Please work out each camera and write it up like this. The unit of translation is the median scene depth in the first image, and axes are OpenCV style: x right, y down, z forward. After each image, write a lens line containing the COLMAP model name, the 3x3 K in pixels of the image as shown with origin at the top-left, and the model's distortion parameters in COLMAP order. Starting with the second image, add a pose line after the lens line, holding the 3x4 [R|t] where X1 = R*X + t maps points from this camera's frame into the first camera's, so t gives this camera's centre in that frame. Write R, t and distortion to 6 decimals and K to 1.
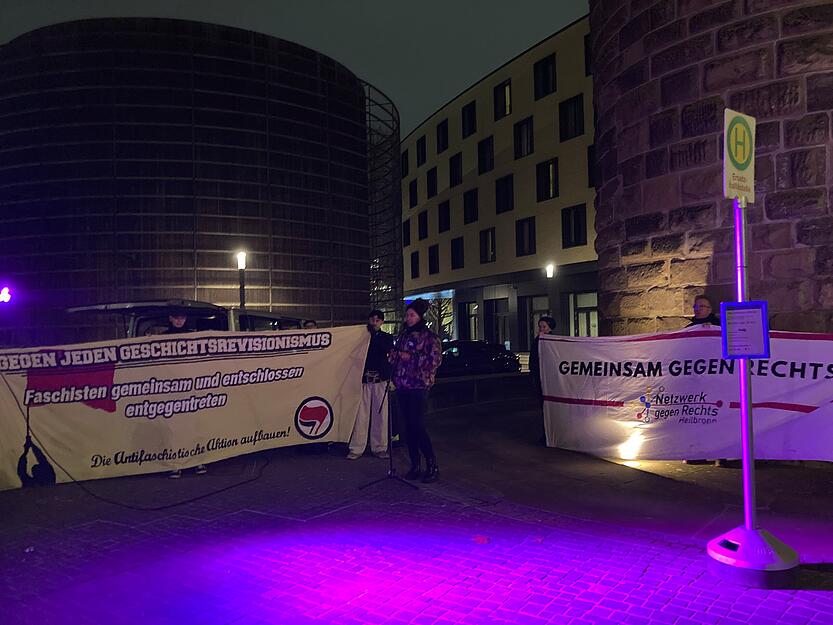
lens RADIAL K [[678.3, 0, 416.5], [0, 678.3, 312.5], [0, 0, 1]] dist [0.030772, -0.007402]
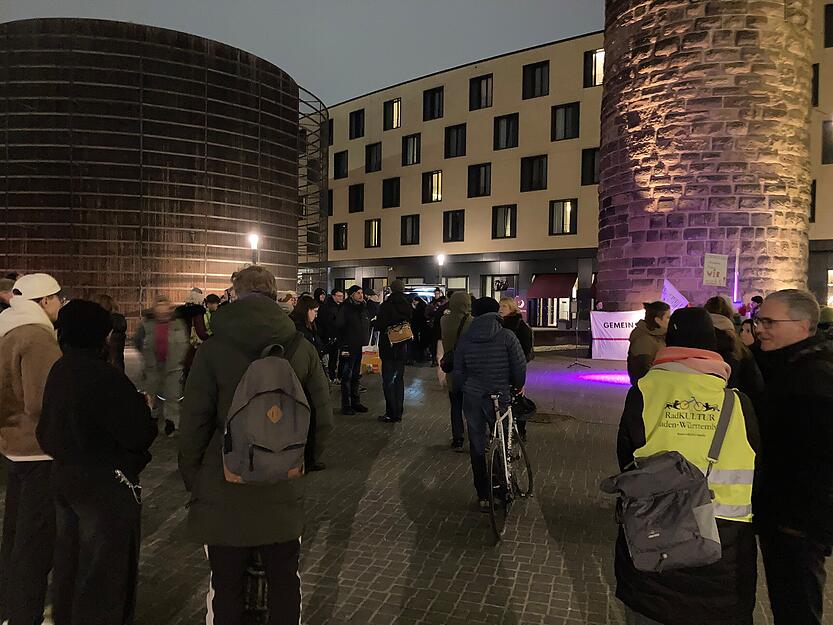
lens RADIAL K [[712.9, 0, 416.5], [0, 712.9, 312.5], [0, 0, 1]] dist [0.067164, 0.000178]
pose [[0.936460, 0.023625, 0.349979, -1.210374], [-0.036560, 0.998869, 0.030396, -0.005764], [-0.348865, -0.041260, 0.936264, -0.980219]]
